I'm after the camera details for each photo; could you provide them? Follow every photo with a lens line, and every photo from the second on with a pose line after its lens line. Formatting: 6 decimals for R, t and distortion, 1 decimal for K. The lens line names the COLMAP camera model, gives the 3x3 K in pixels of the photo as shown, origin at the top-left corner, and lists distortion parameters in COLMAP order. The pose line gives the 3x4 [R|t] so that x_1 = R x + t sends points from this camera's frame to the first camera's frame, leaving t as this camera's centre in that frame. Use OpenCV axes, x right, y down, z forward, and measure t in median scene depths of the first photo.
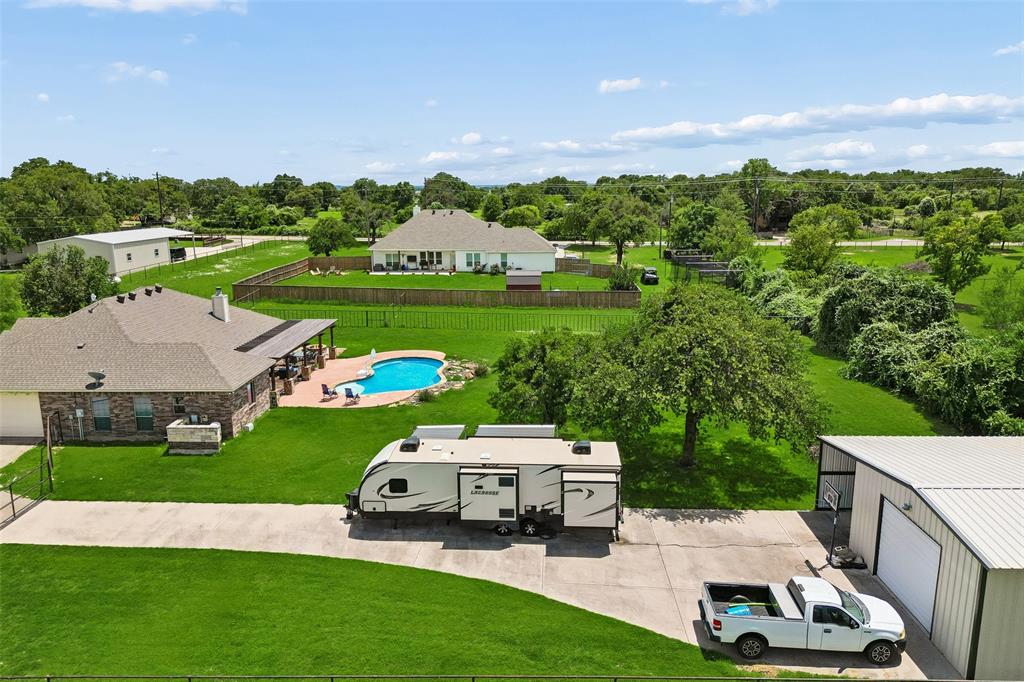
lens RADIAL K [[713.6, 0, 508.9], [0, 713.6, 327.3], [0, 0, 1]] dist [0.003586, 0.001723]
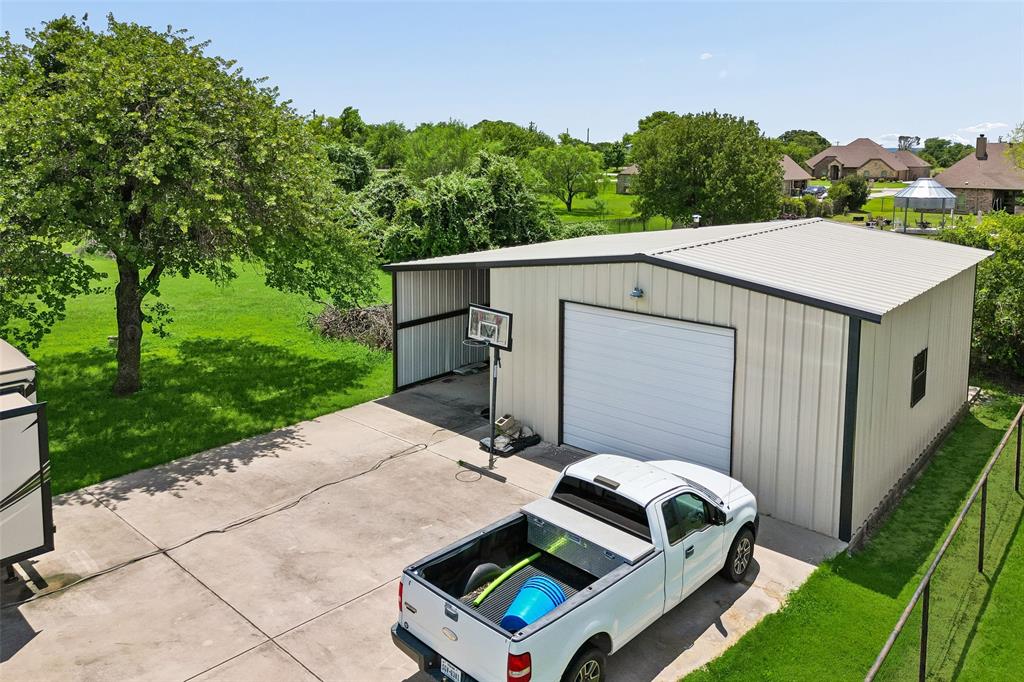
lens RADIAL K [[713.6, 0, 508.9], [0, 713.6, 327.3], [0, 0, 1]] dist [0.003586, 0.001723]
pose [[0.609080, -0.159144, 0.776978, 0.037965], [0.137901, 0.985989, 0.093852, 0.163550], [-0.781028, 0.049983, 0.622492, 0.568682]]
